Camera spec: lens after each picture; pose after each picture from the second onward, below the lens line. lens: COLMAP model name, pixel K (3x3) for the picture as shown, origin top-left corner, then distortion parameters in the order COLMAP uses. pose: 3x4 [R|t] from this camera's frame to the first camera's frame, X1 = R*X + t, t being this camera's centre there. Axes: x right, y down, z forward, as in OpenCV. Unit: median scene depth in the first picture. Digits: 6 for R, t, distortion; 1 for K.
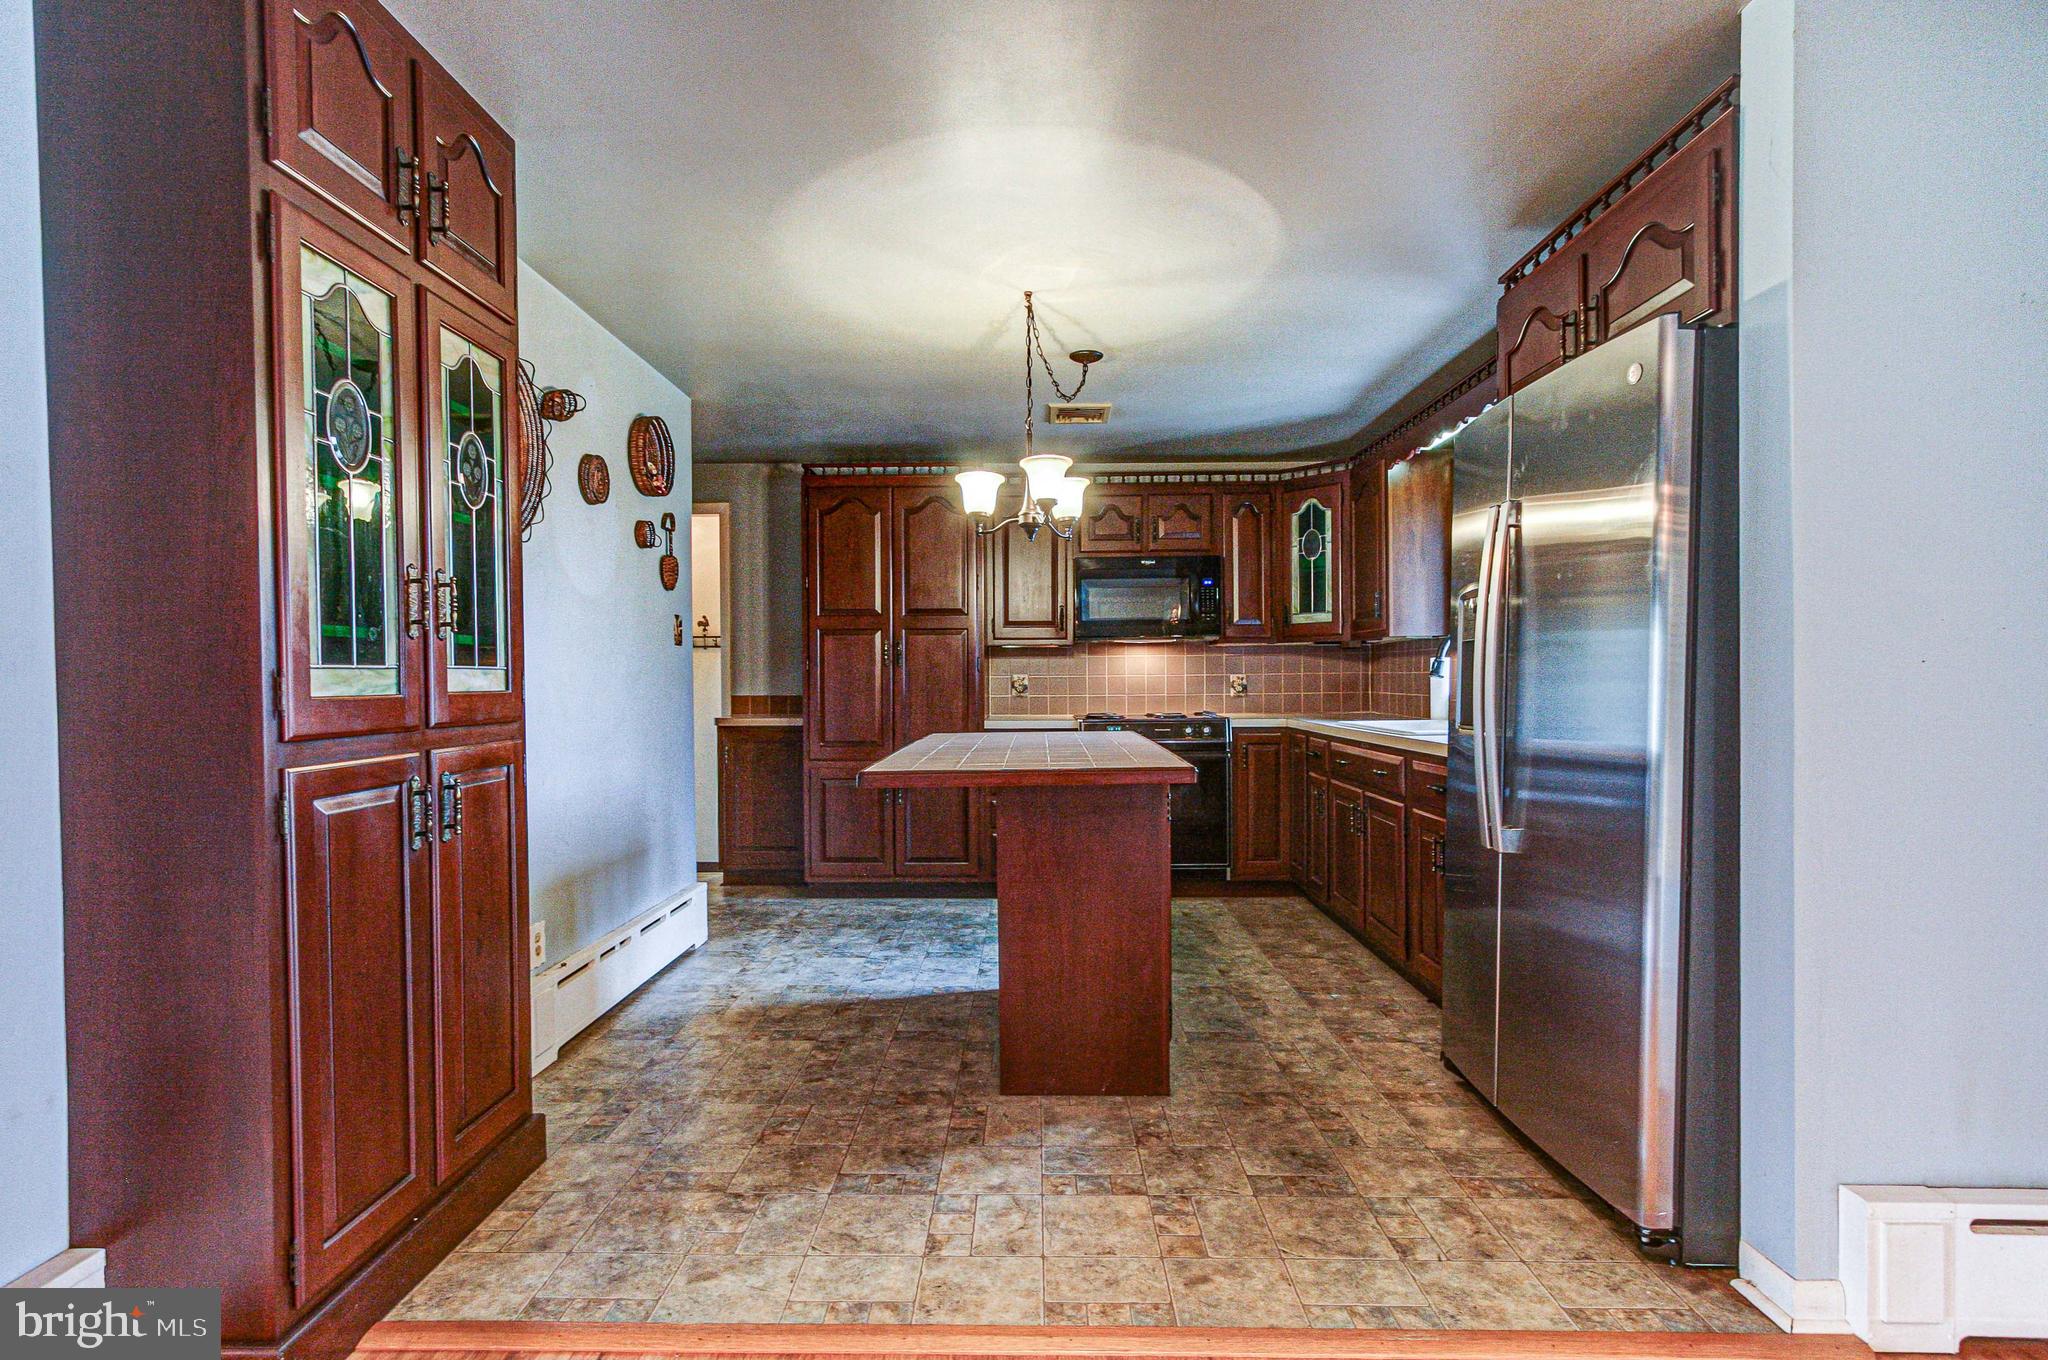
lens RADIAL K [[962.6, 0, 1019.7], [0, 962.6, 677.8], [0, 0, 1]] dist [-0.003465, 0.006985]
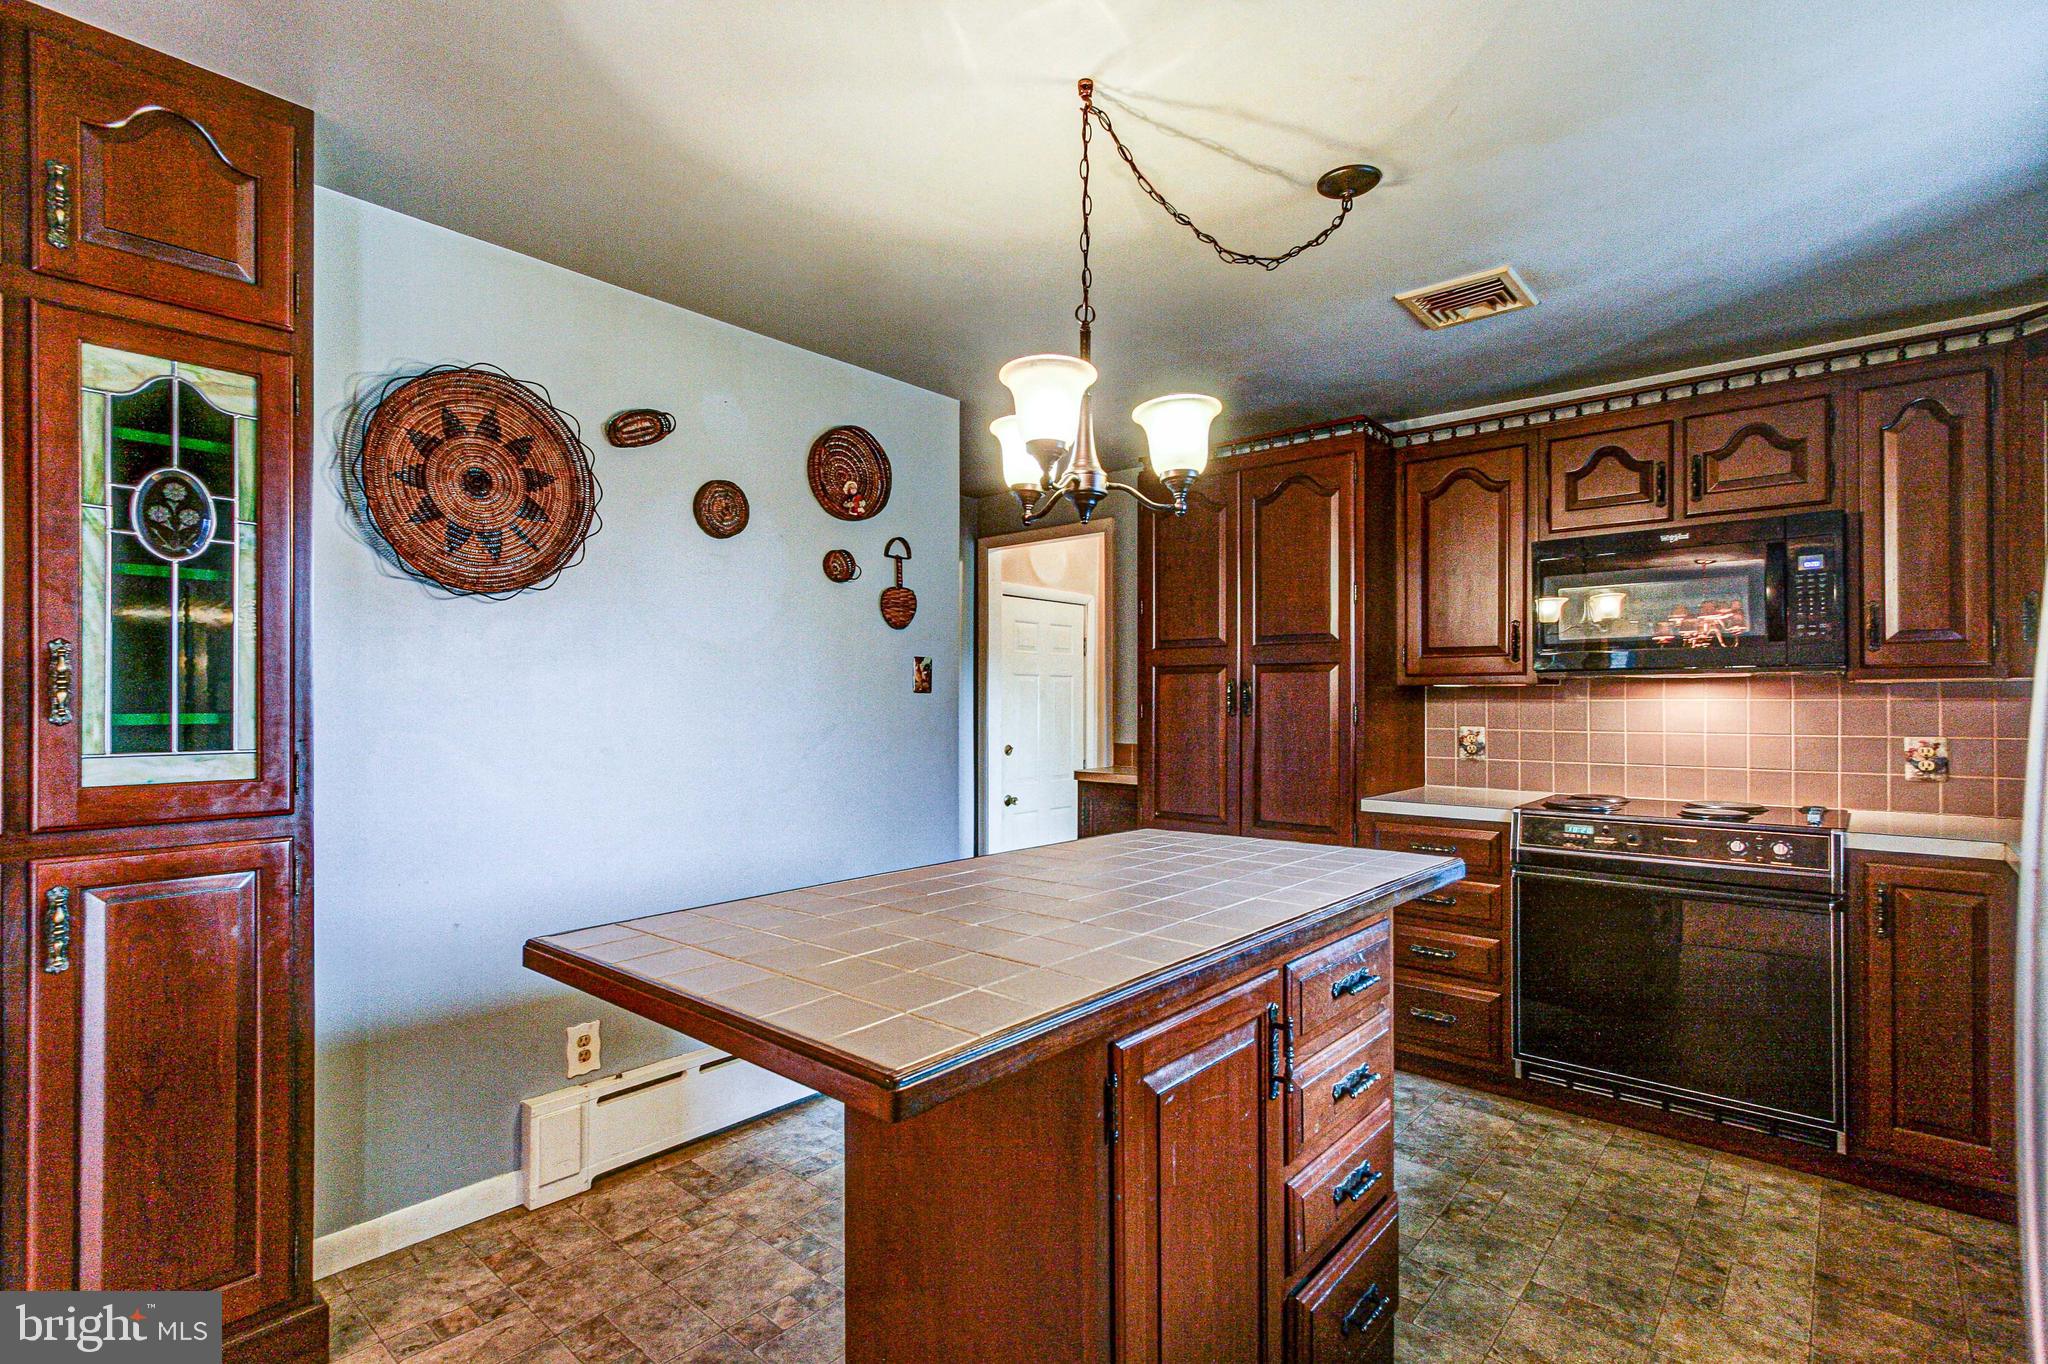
lens RADIAL K [[962.6, 0, 1025.8], [0, 962.6, 688.7], [0, 0, 1]] dist [-0.003465, 0.006985]
pose [[0.768542, -0.002116, -0.639796, 0.230932], [-0.004685, 0.999949, -0.008935, -0.027382], [0.639783, 0.009864, 0.768493, 0.368996]]
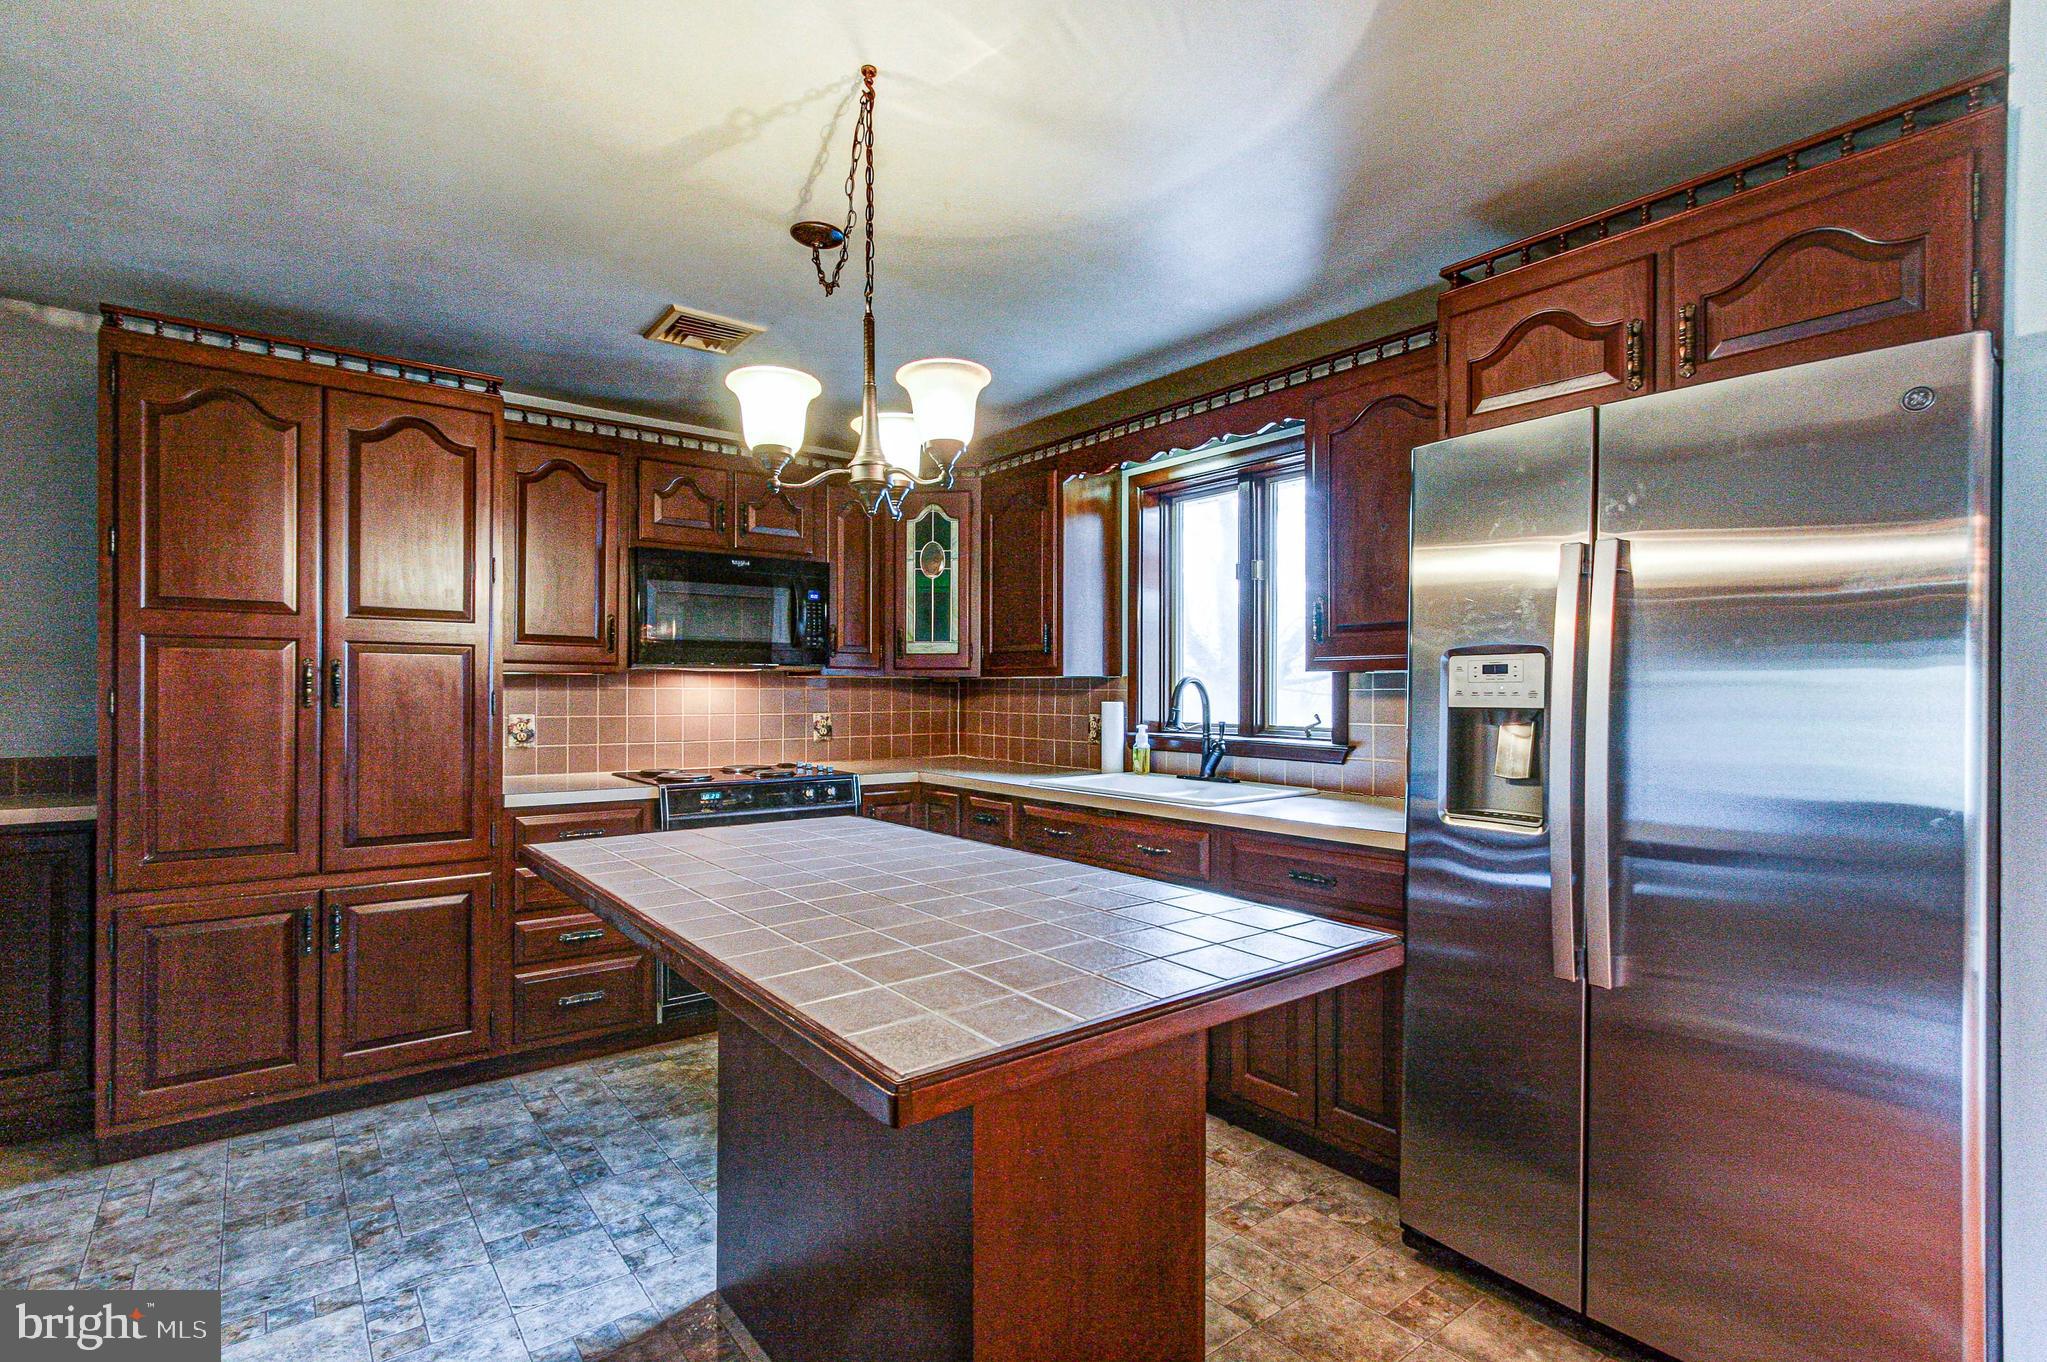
lens RADIAL K [[962.1, 0, 1005.4], [0, 962.1, 686.2], [0, 0, 1]] dist [-0.003465, 0.006985]
pose [[0.784443, 0.012876, 0.620068, -0.183055], [-0.009977, 0.999917, -0.008142, -0.025505], [-0.620121, 0.000200, 0.784506, 0.345188]]
